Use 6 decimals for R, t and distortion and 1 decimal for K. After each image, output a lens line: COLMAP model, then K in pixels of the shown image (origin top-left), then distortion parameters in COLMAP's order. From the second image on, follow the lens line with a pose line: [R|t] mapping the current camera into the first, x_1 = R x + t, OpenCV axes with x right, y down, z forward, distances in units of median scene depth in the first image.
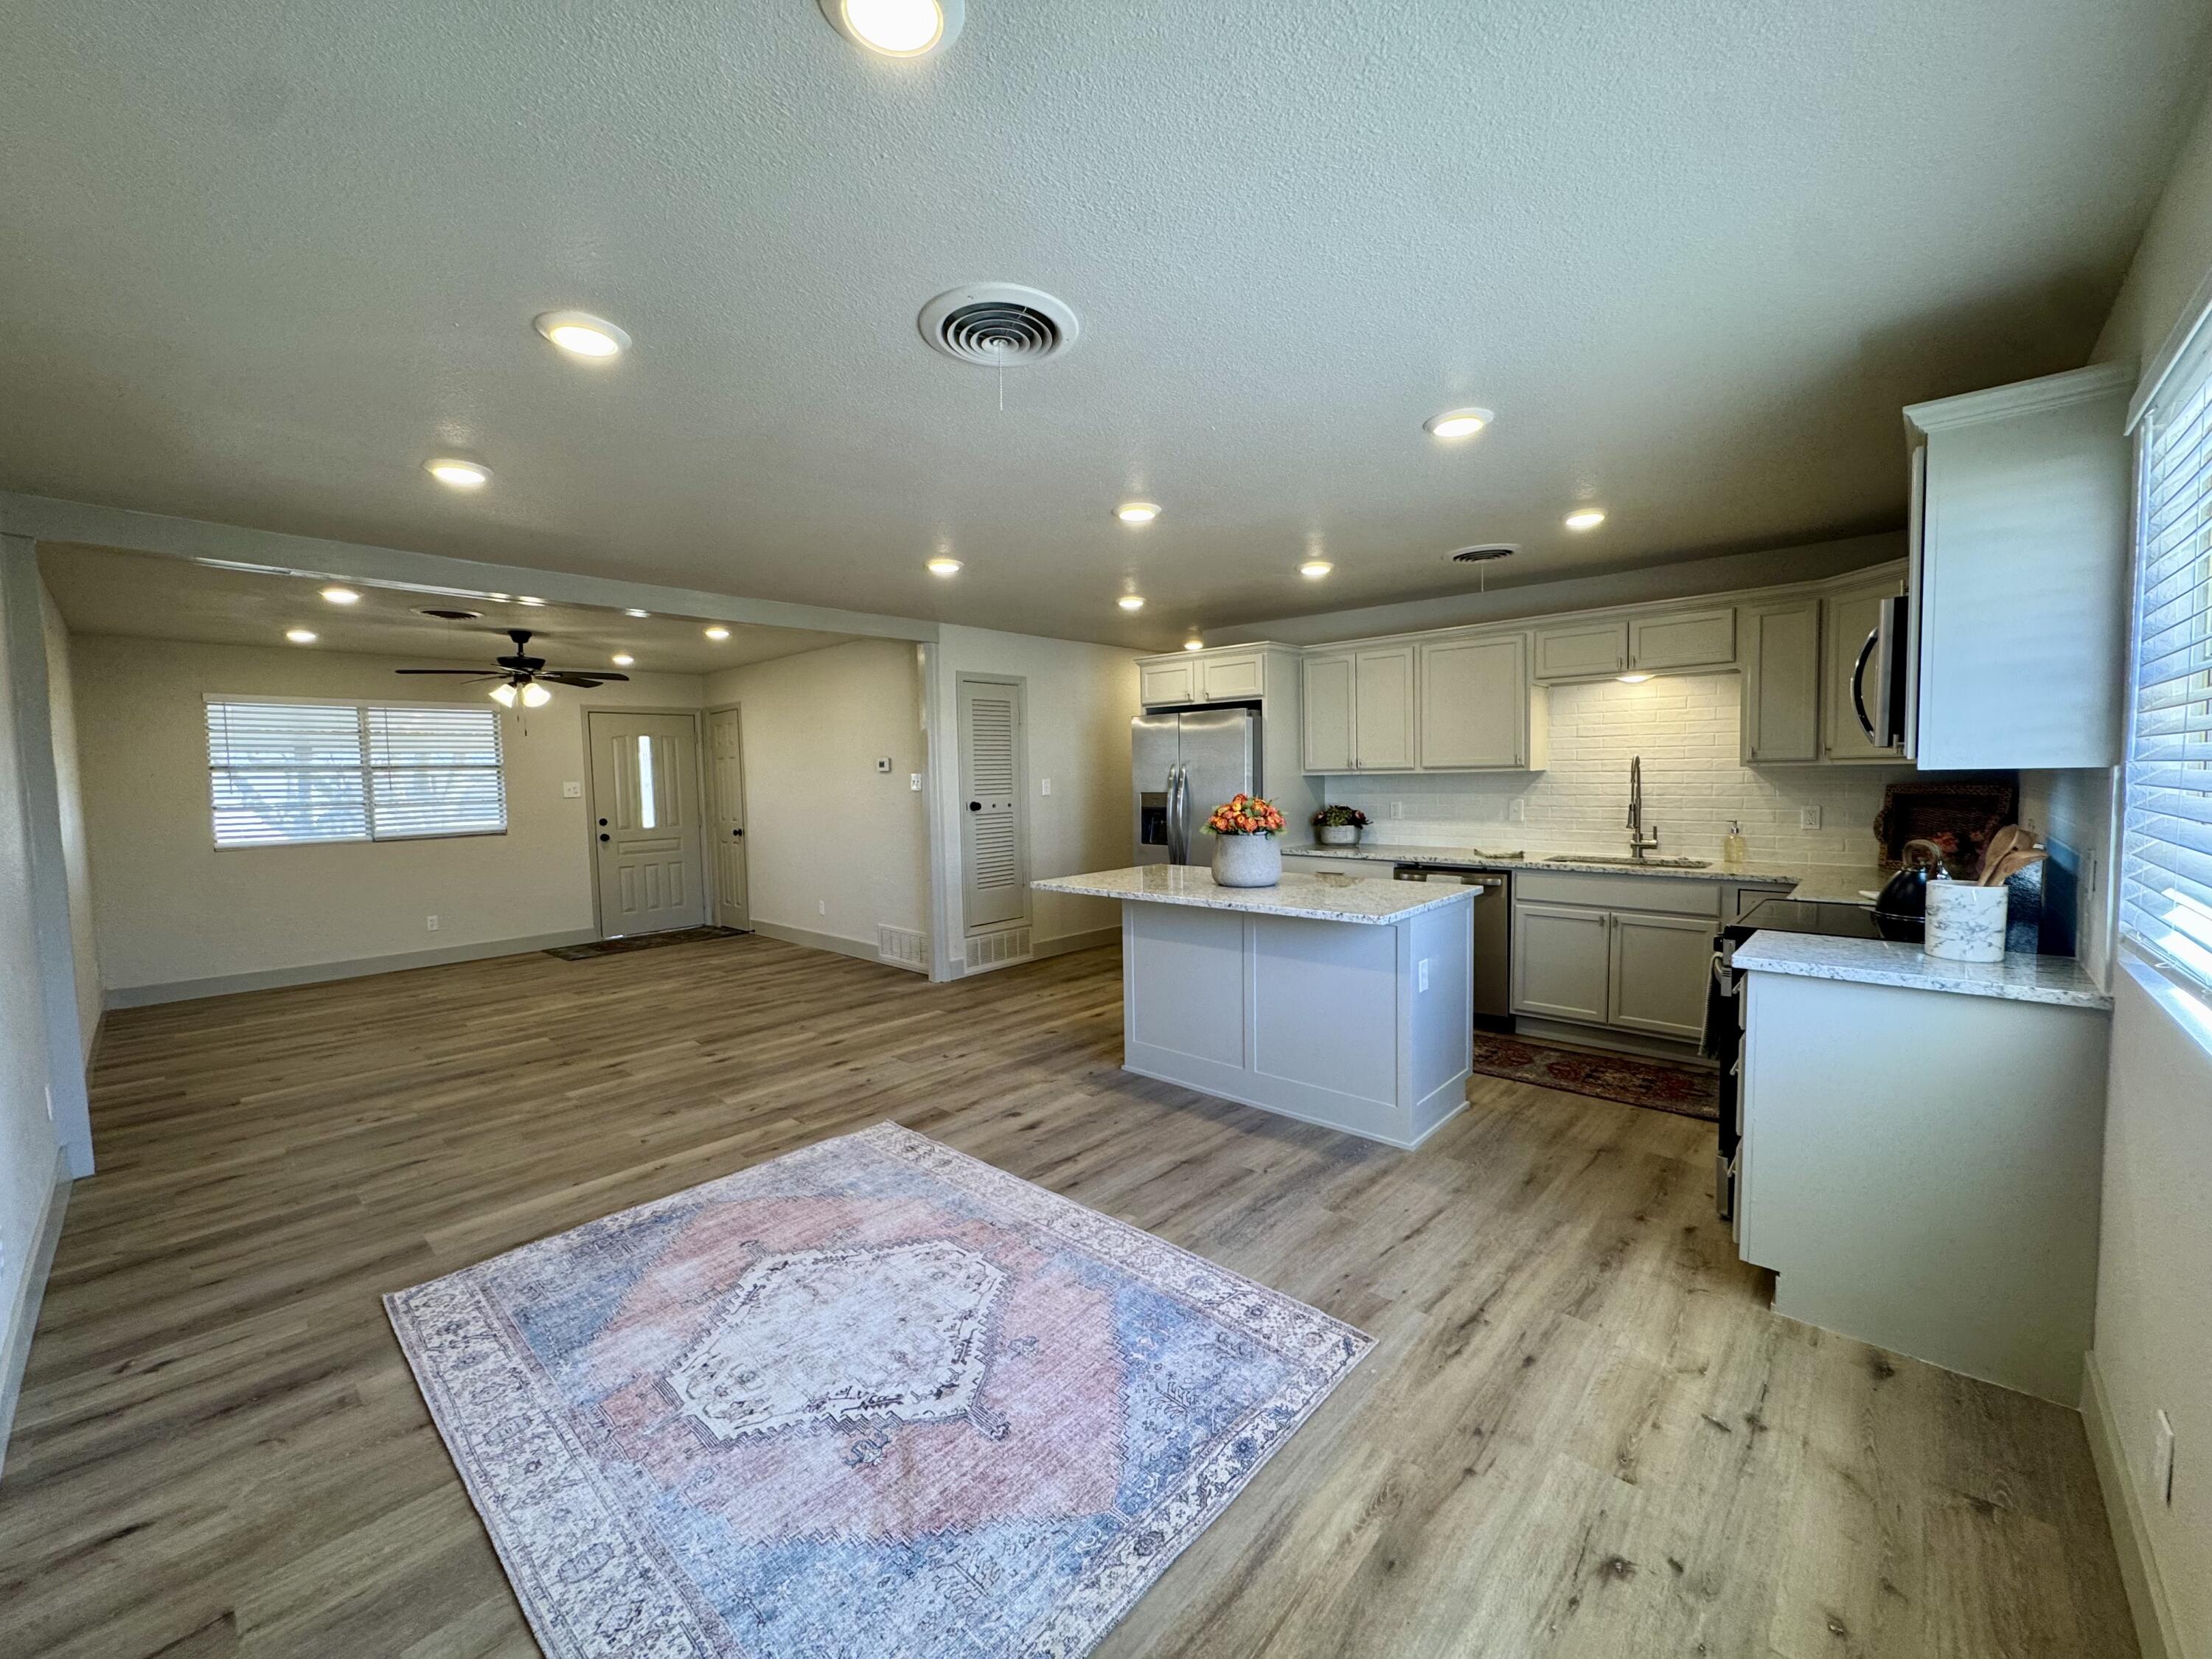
lens RADIAL K [[879.7, 0, 1105.0], [0, 879.7, 827.3], [0, 0, 1]] dist [-0.003772, 0.000595]
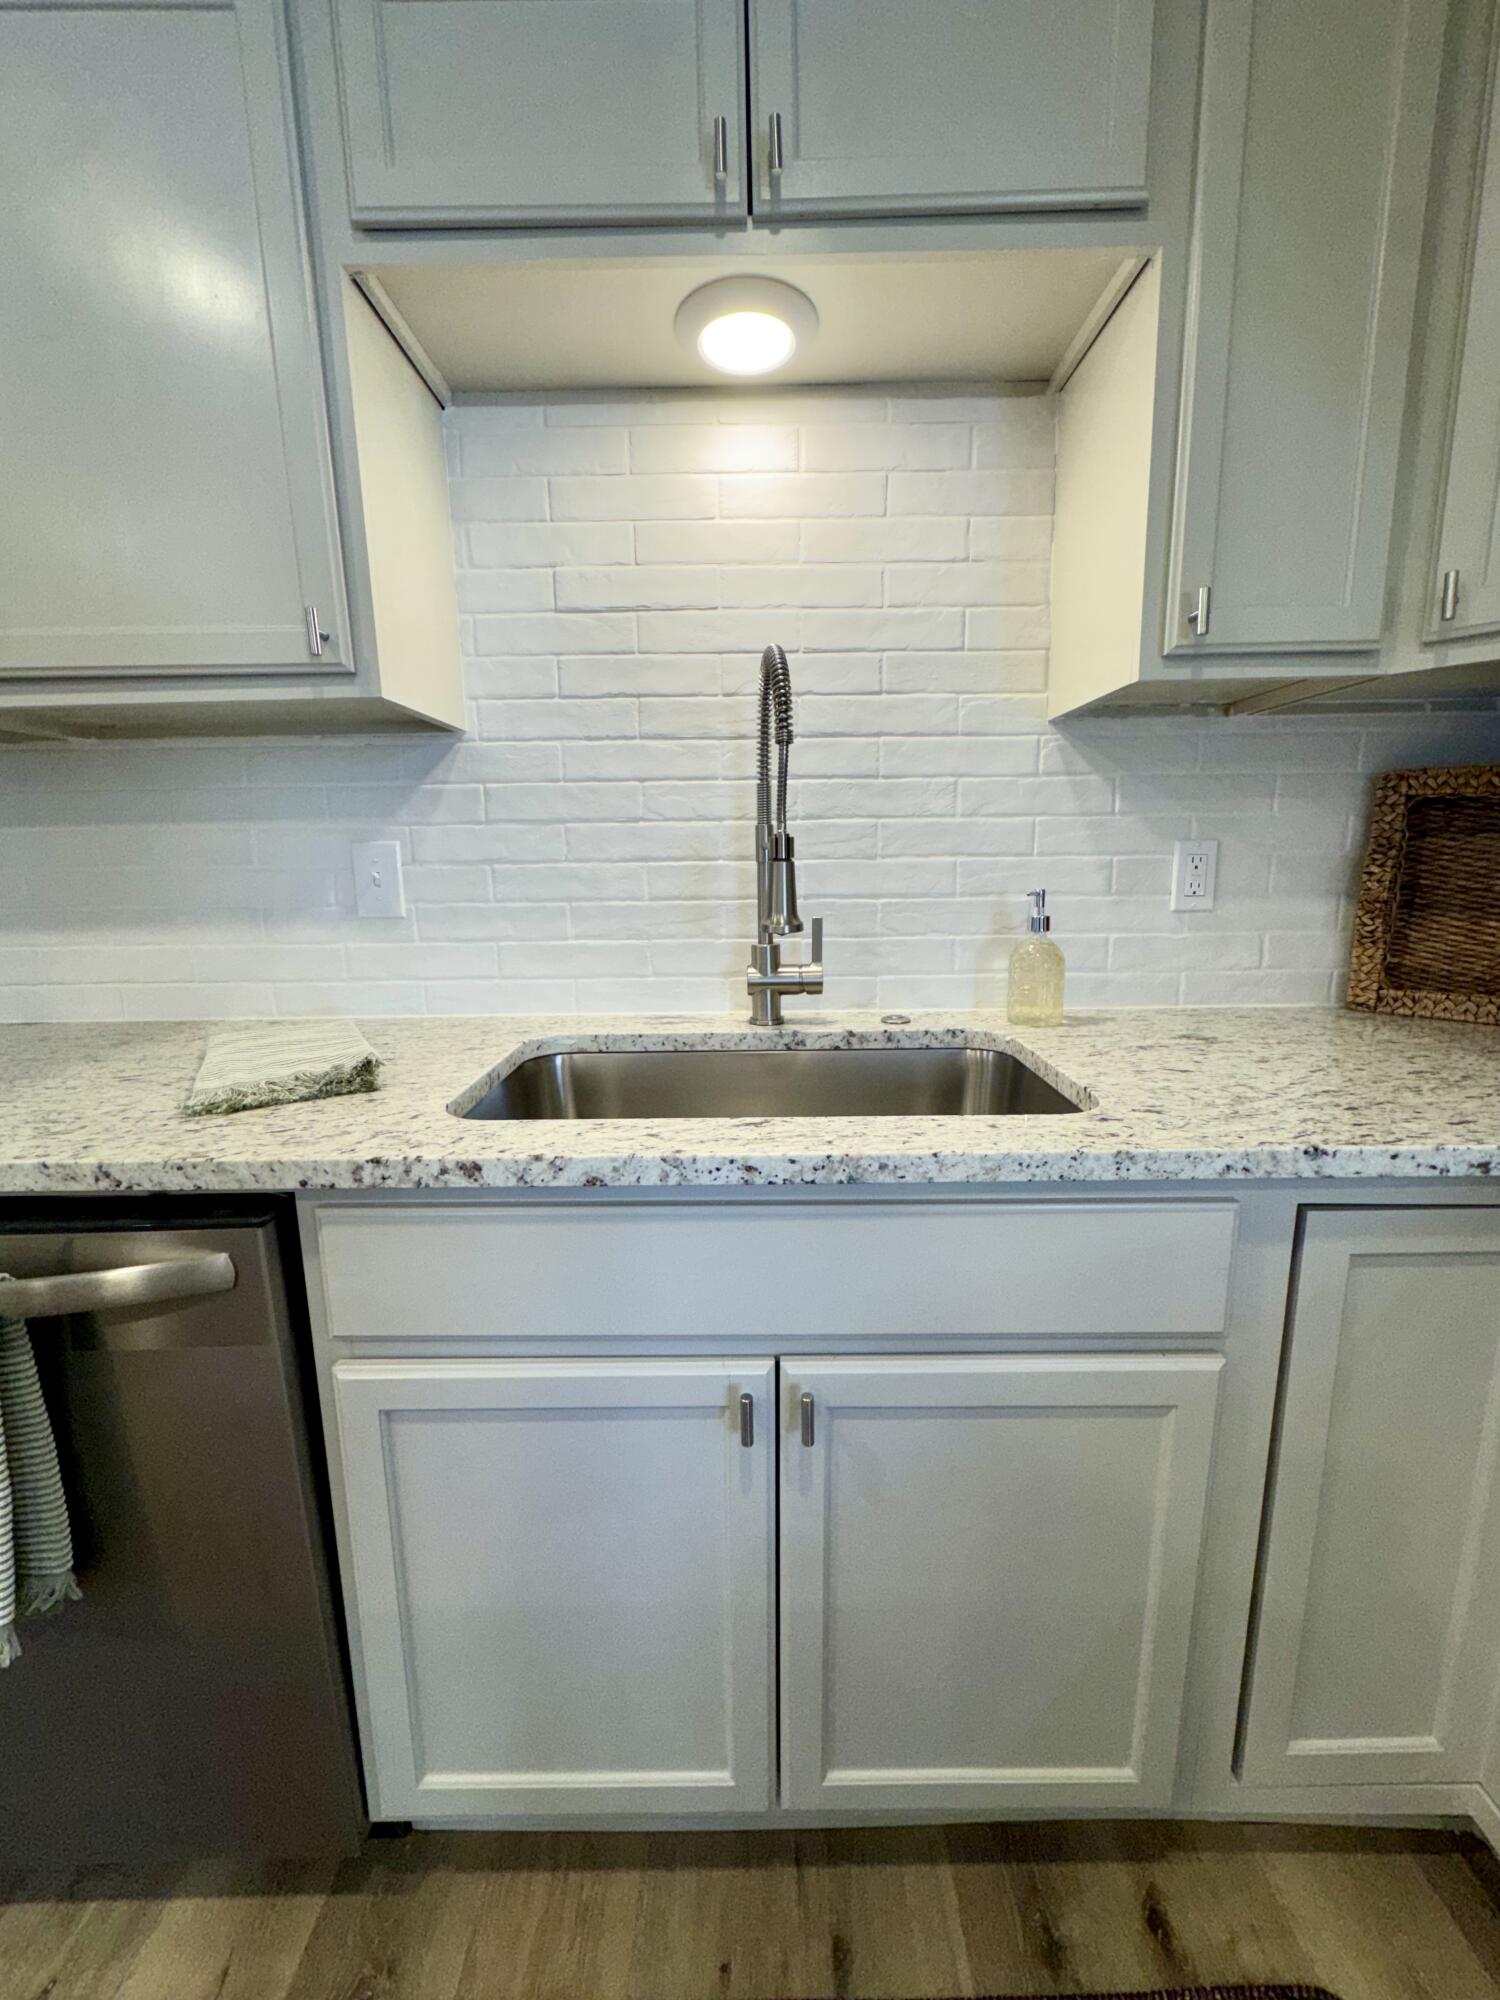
lens RADIAL K [[795.4, 0, 756.6], [0, 795.4, 1000.8], [0, 0, 1]] dist [-0.003772, 0.000595]
pose [[0.737016, -0.114477, 0.666110, 0.437904], [0.043527, 0.991545, 0.122245, -0.007574], [-0.674472, -0.061103, 0.735767, 0.832118]]
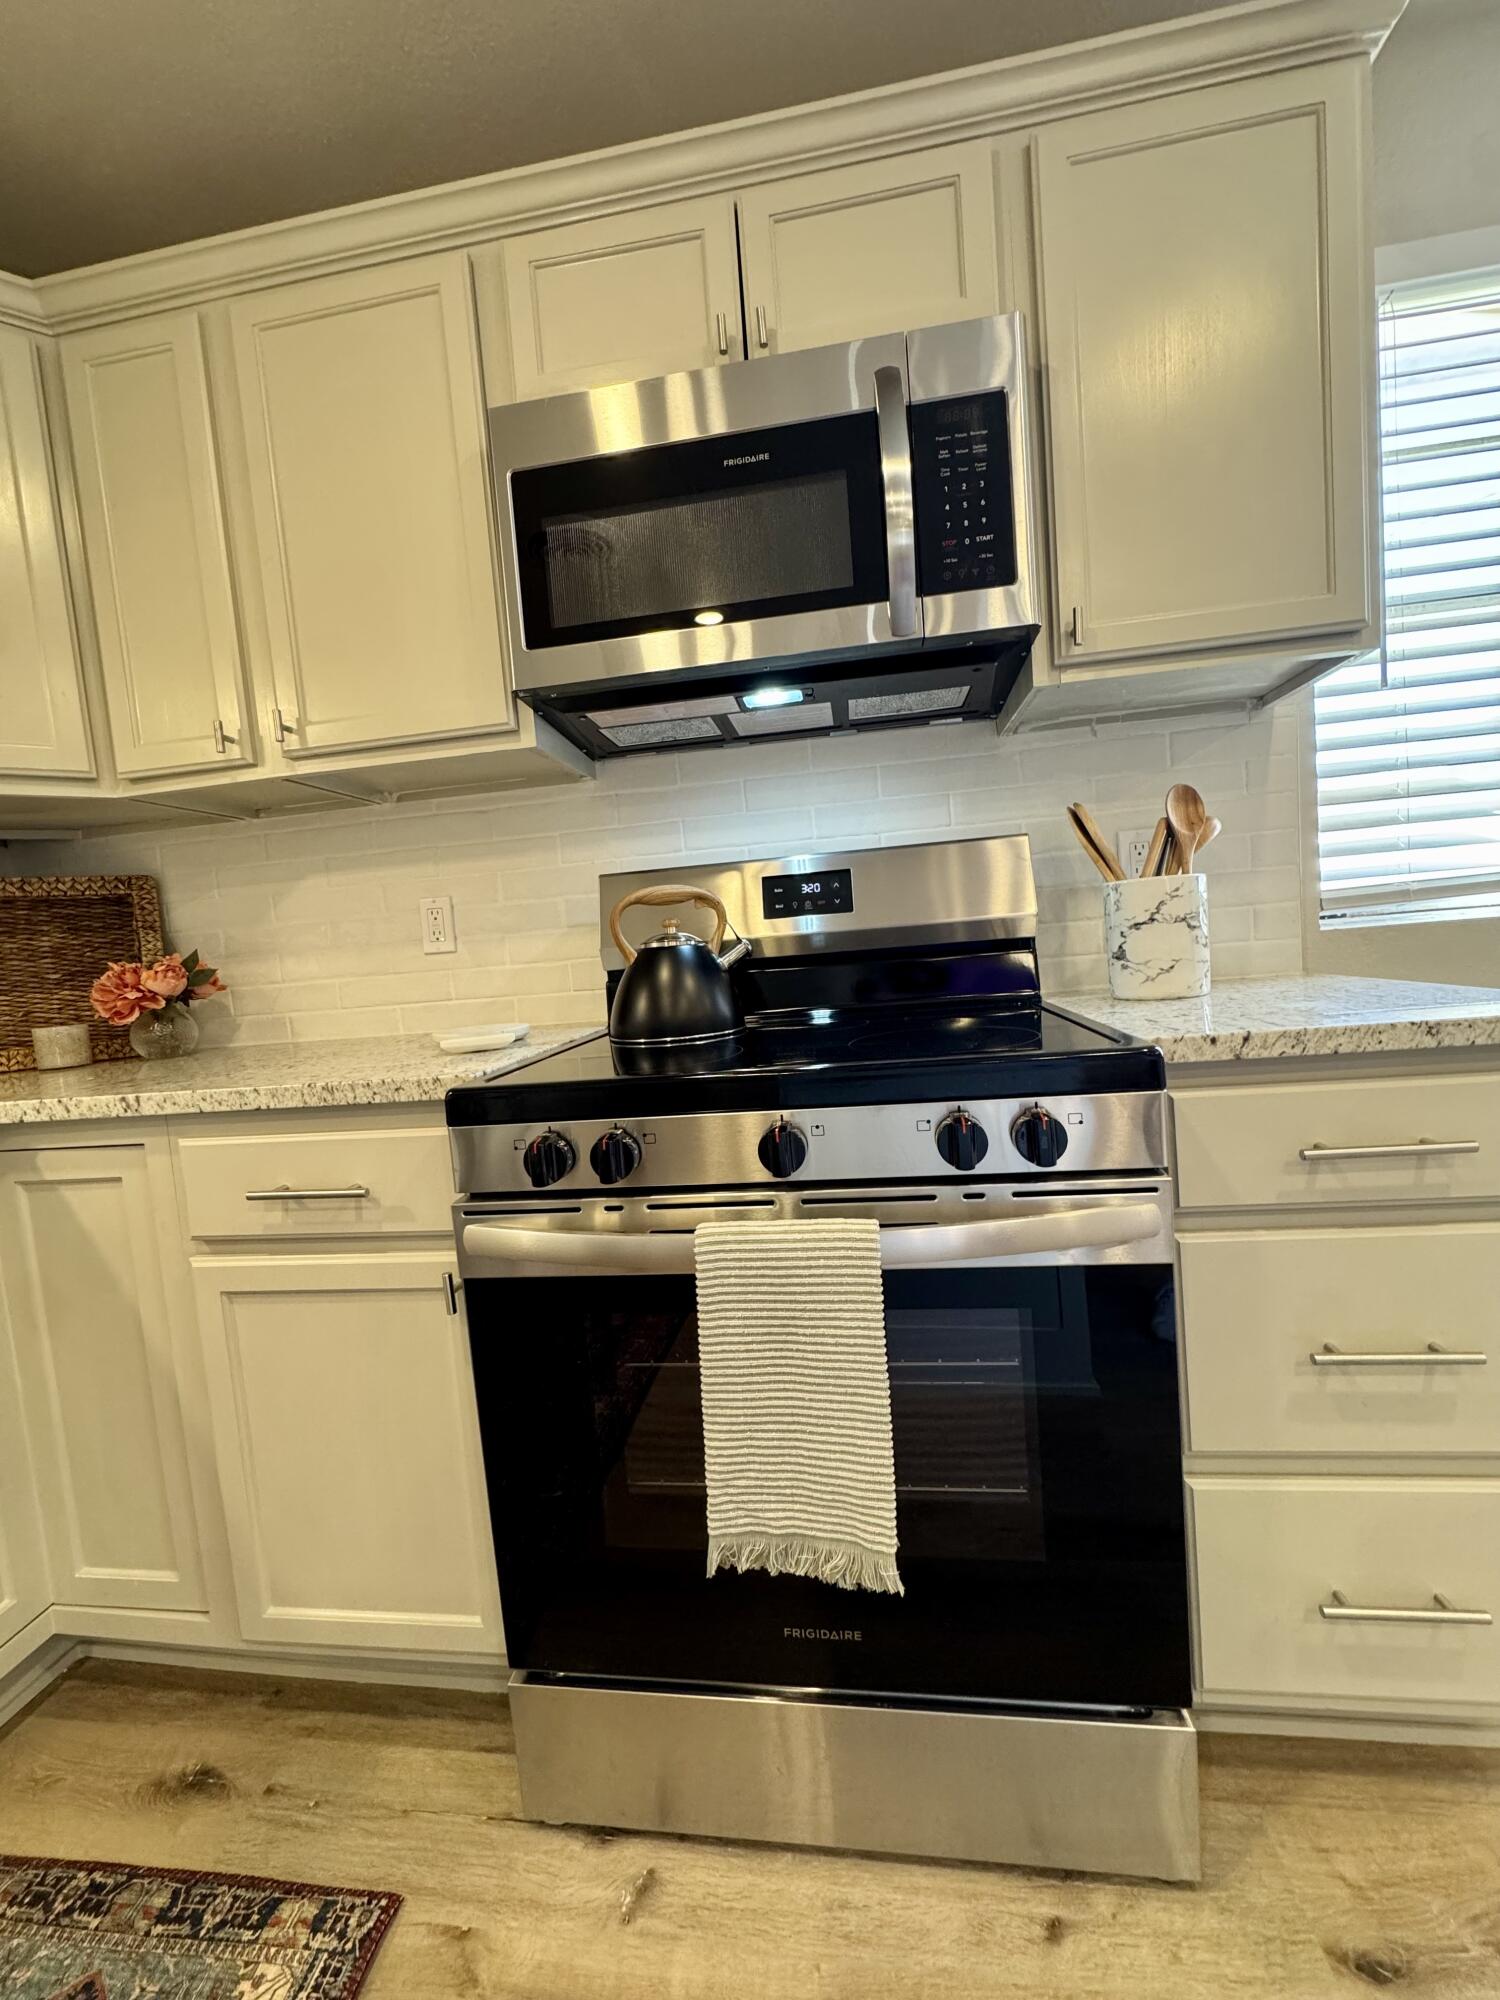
lens RADIAL K [[795.4, 0, 753.7], [0, 795.4, 998.9], [0, 0, 1]] dist [-0.003772, 0.000595]
pose [[-0.566657, 0.005265, 0.823937, 0.328322], [0.140592, 0.985933, 0.090391, 0.027618], [-0.811871, 0.167060, -0.559425, 0.767939]]
